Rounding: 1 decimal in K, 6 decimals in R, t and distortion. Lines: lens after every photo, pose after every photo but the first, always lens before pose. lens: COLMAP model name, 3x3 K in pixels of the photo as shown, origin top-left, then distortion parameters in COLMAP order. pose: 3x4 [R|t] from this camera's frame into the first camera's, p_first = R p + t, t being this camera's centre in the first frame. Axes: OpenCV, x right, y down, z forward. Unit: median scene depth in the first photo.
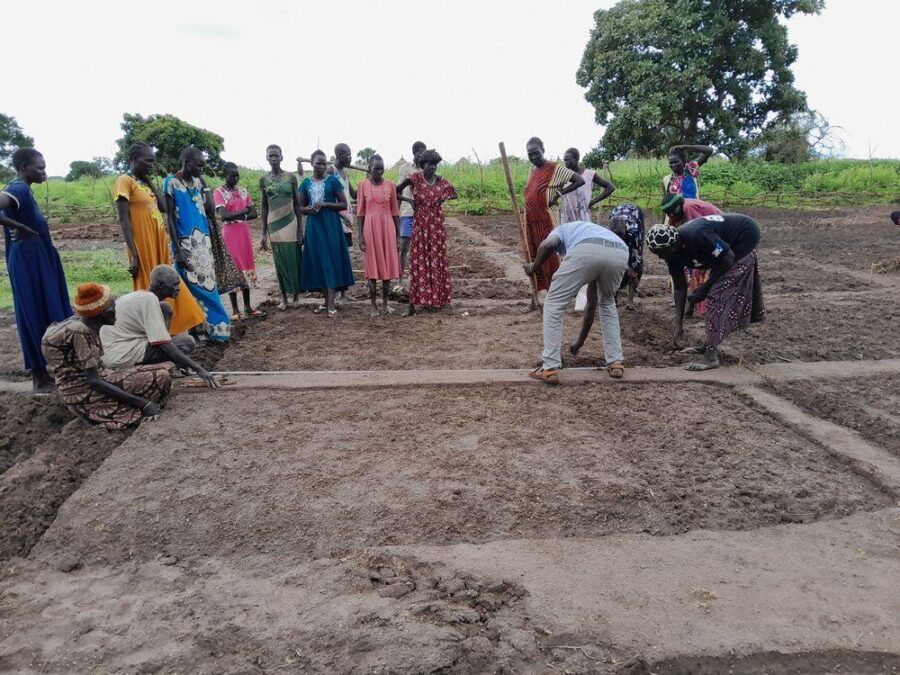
lens RADIAL K [[695.5, 0, 450.0], [0, 695.5, 337.5], [0, 0, 1]] dist [0.064673, -0.123738]
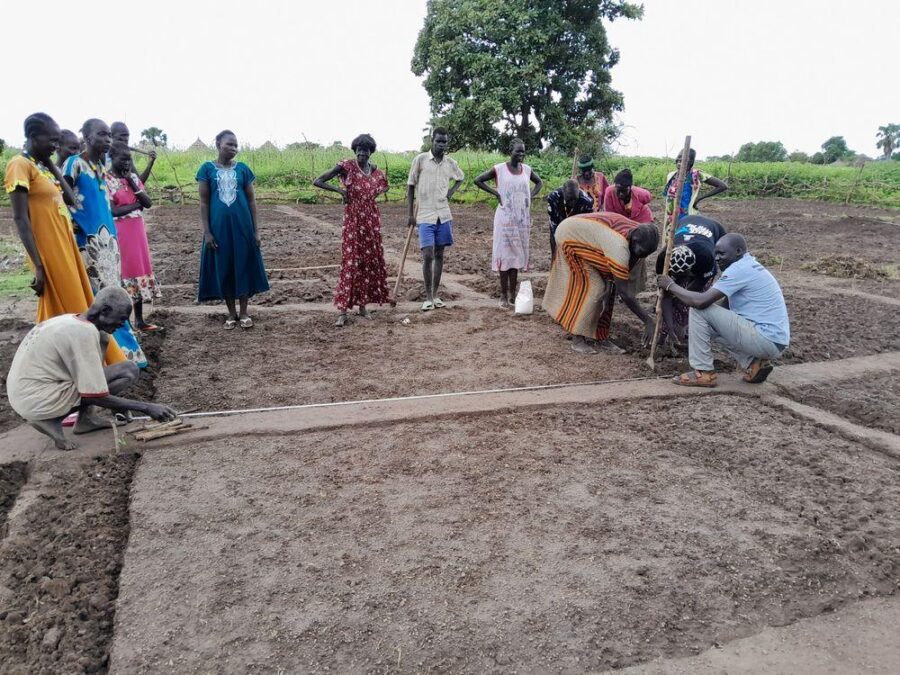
lens RADIAL K [[698.2, 0, 450.0], [0, 698.2, 337.5], [0, 0, 1]] dist [0.062661, -0.165232]
pose [[0.961502, -0.037962, 0.272162, -0.166257], [0.033586, 0.999221, 0.020721, -0.028765], [-0.272736, -0.010783, 0.962028, 0.117300]]
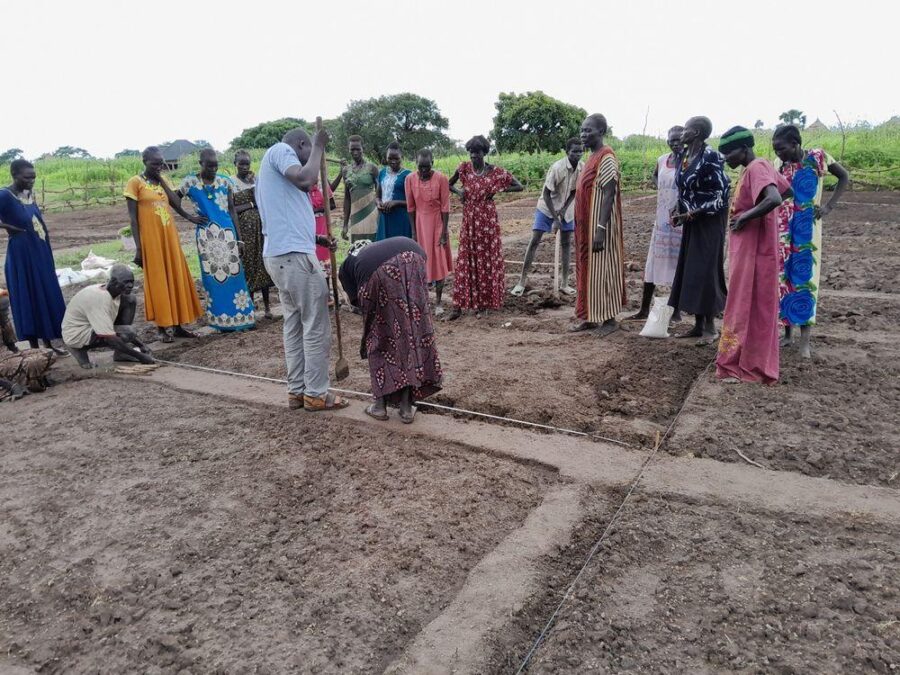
lens RADIAL K [[698.2, 0, 450.0], [0, 698.2, 337.5], [0, 0, 1]] dist [0.062661, -0.165232]
pose [[0.845080, 0.113652, -0.522421, 0.410357], [-0.091709, 0.993476, 0.067779, -0.069116], [0.526716, -0.009369, 0.849990, 0.216901]]
